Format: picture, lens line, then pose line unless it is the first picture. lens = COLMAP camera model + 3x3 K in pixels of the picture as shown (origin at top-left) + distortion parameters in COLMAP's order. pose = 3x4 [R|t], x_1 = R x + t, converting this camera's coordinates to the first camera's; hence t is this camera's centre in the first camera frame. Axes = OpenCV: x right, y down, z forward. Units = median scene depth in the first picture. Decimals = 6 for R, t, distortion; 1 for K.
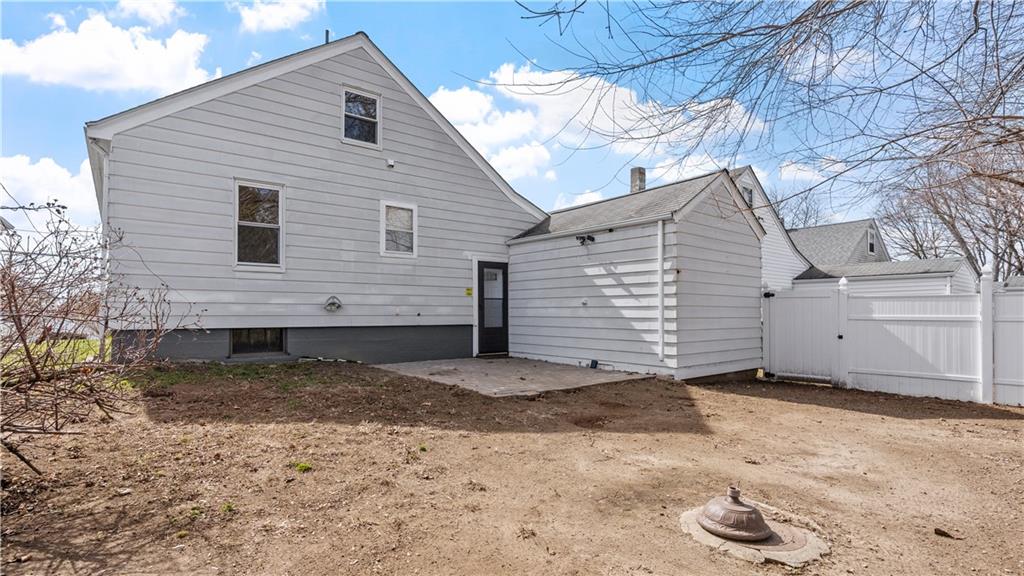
lens RADIAL K [[492.0, 0, 507.8], [0, 492.0, 304.8], [0, 0, 1]] dist [0.000421, 0.000253]
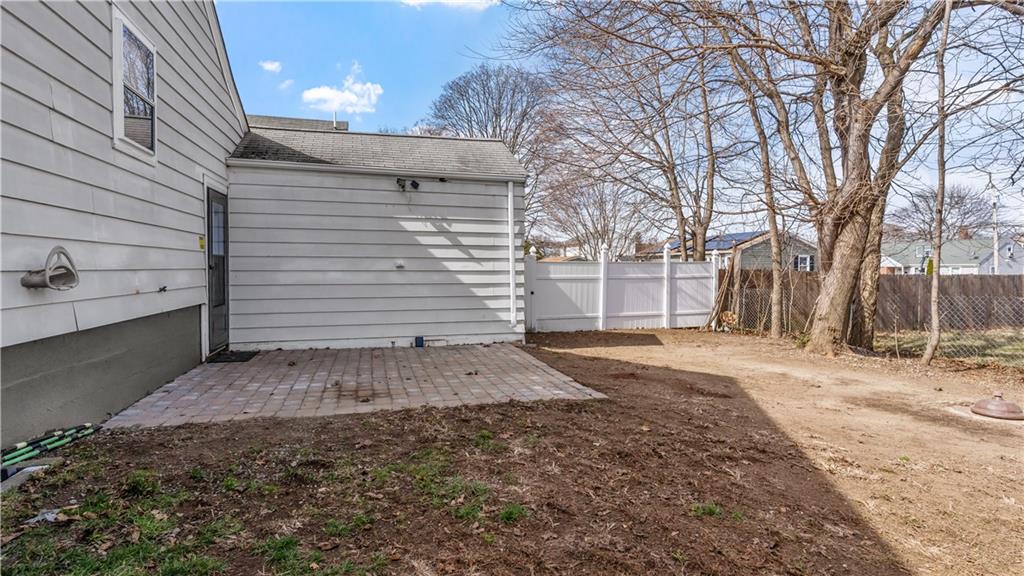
lens RADIAL K [[497.9, 0, 511.7], [0, 497.9, 271.8], [0, 0, 1]] dist [-0.000389, -0.000008]
pose [[0.379003, -0.011469, 0.925324, -0.535305], [-0.017723, 0.999650, 0.019649, -0.013168], [-0.925226, -0.023847, 0.378667, 0.565761]]
